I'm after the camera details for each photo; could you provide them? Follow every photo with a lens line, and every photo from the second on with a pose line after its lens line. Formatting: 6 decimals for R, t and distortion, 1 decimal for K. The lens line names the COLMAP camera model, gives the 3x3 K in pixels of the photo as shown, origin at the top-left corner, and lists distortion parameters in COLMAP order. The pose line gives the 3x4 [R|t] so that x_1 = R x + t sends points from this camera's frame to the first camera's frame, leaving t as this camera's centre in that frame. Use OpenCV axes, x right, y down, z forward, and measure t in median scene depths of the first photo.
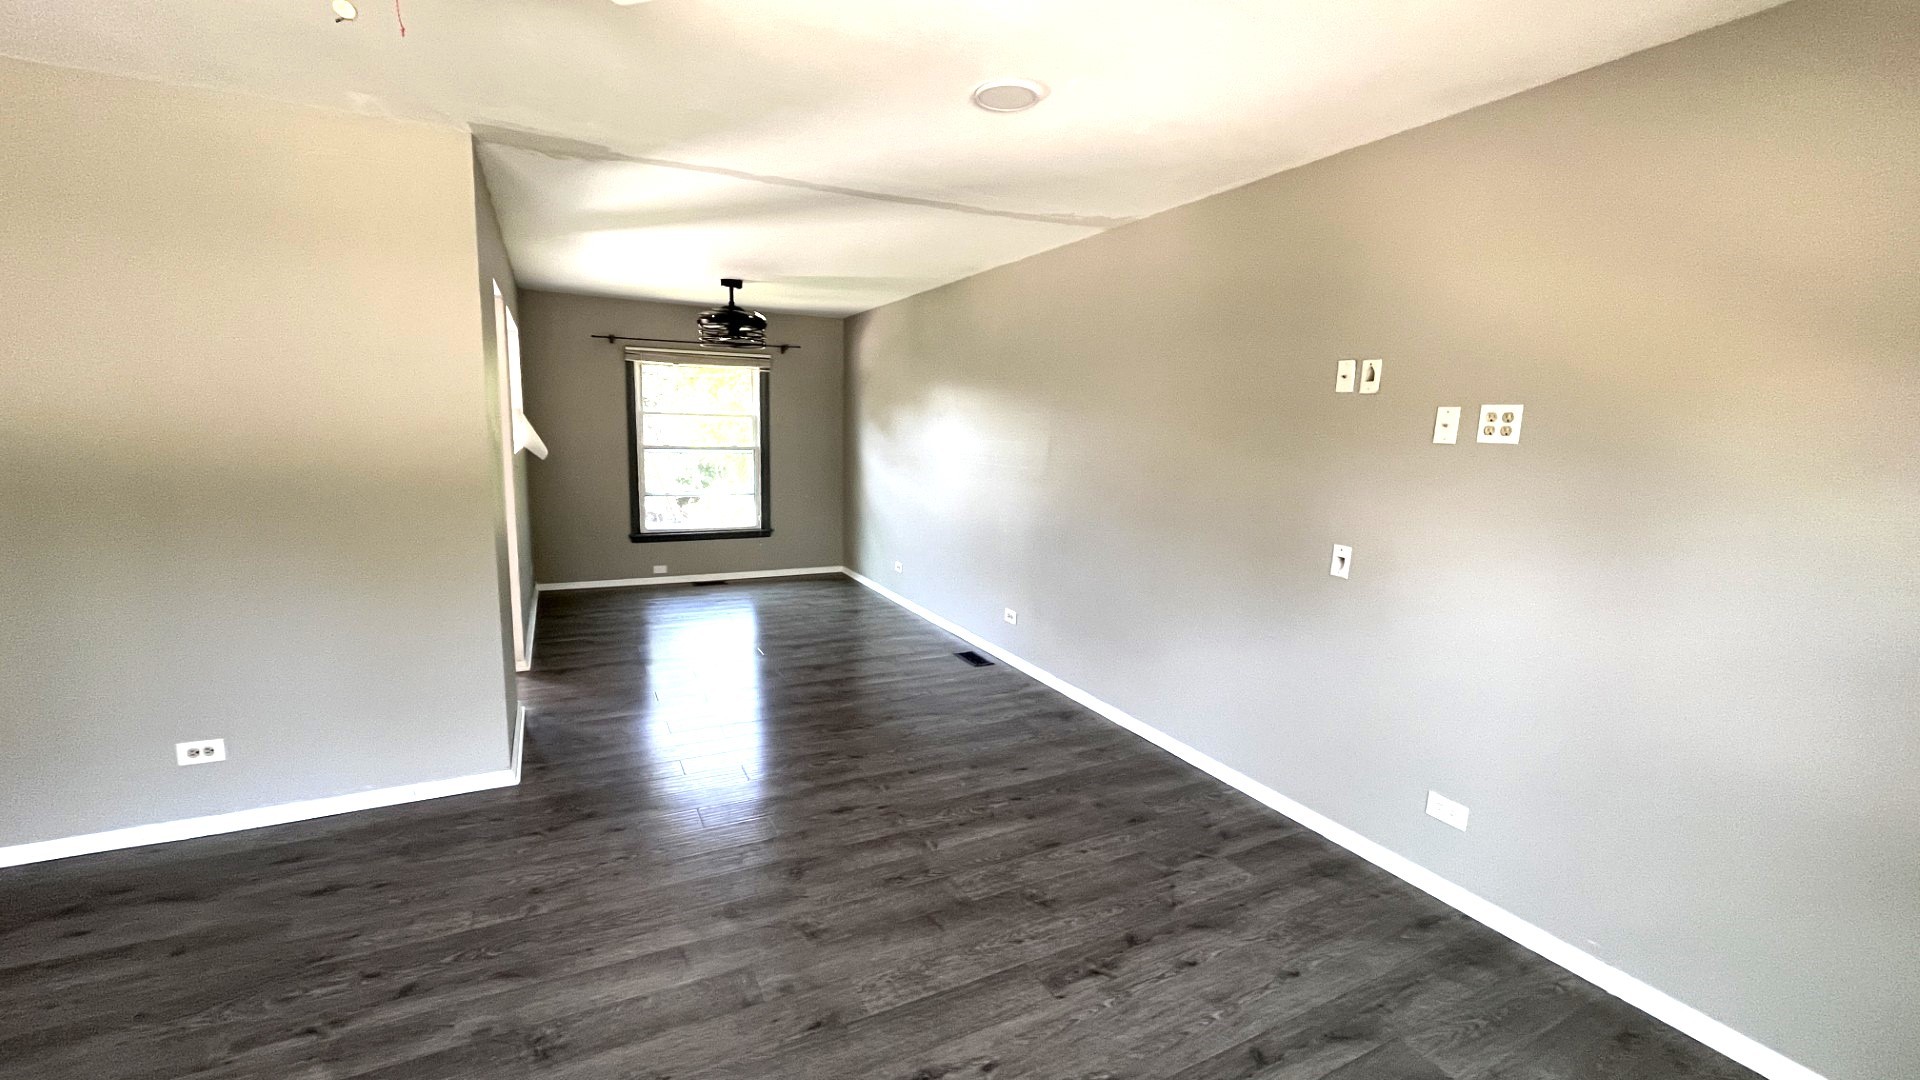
lens RADIAL K [[773.4, 0, 960.0], [0, 773.4, 540.0], [0, 0, 1]] dist [0.000315, 0.000036]
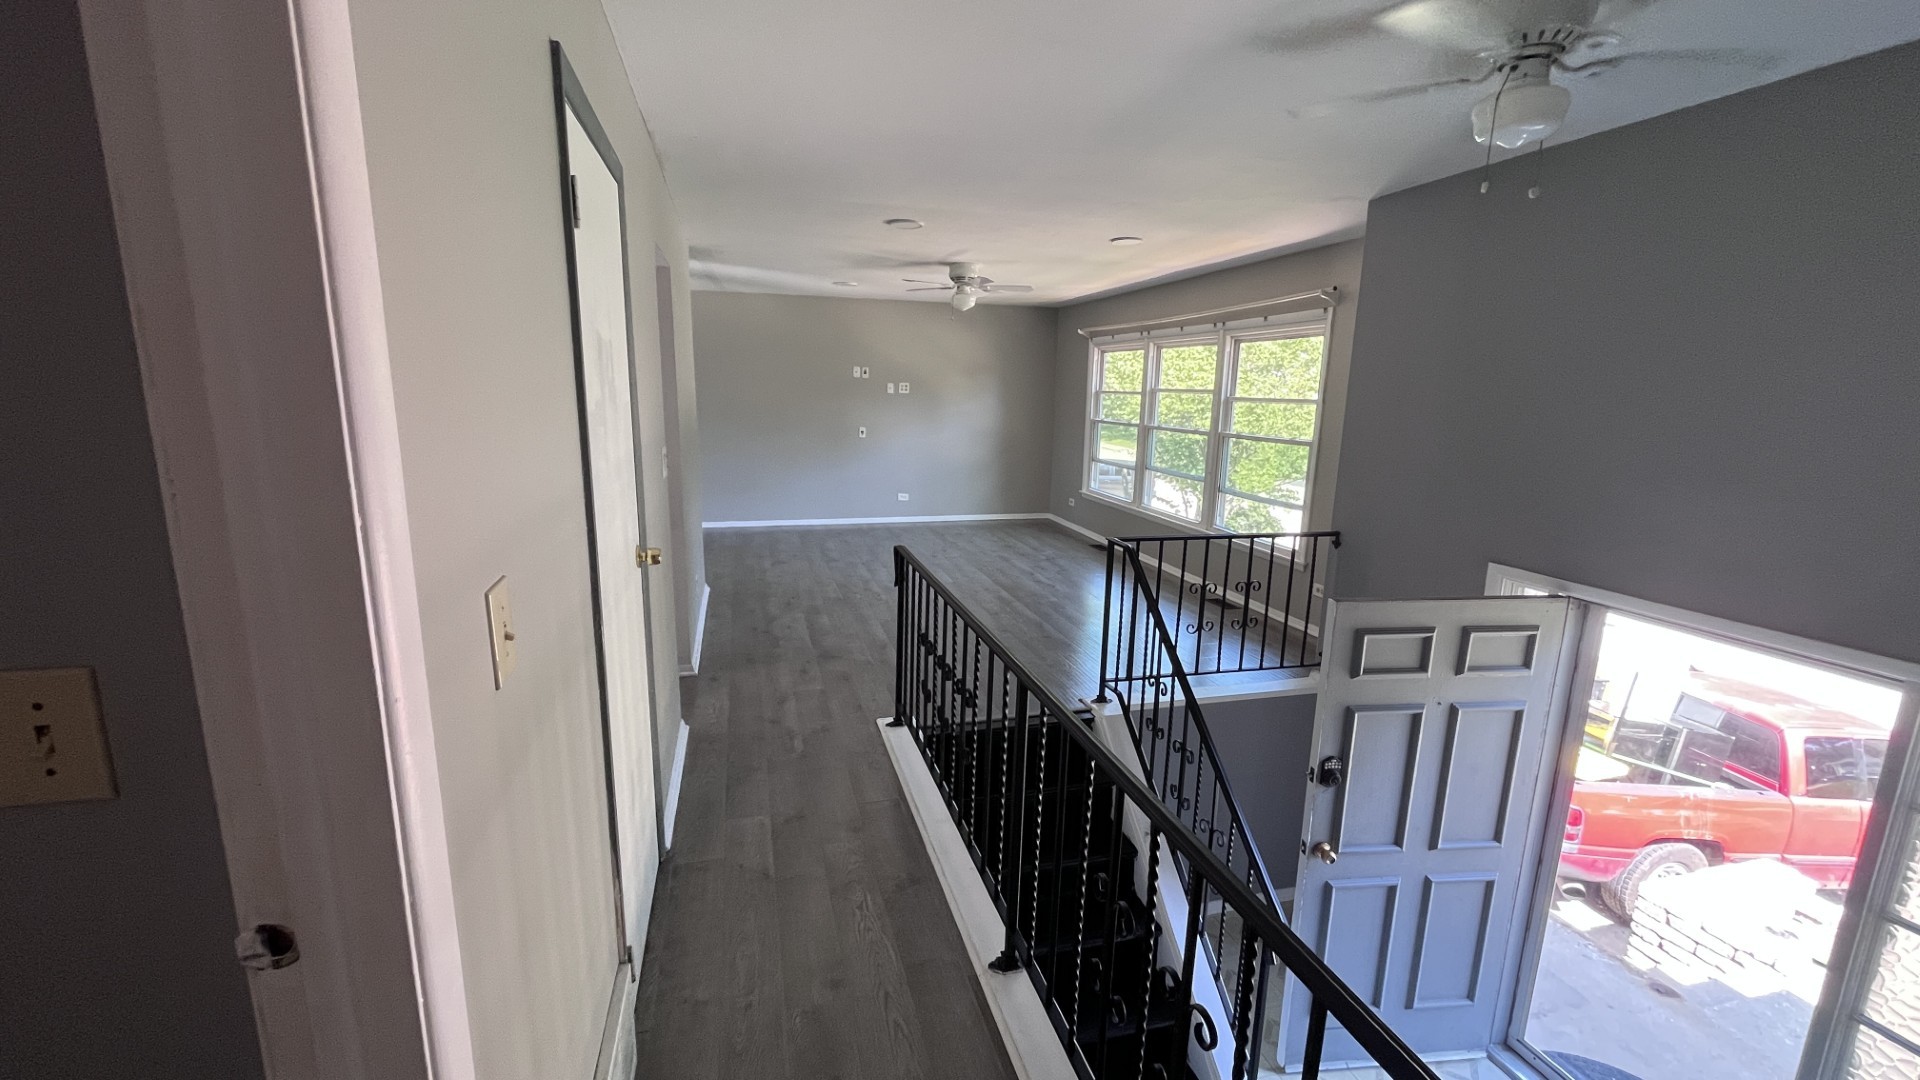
lens RADIAL K [[773.4, 0, 960.0], [0, 773.4, 540.0], [0, 0, 1]] dist [0.000315, 0.000036]
pose [[0.187021, -0.207549, 0.960180, -2.748984], [0.123608, 0.974630, 0.186597, -0.090202], [-0.974548, 0.083788, 0.207931, 0.014956]]
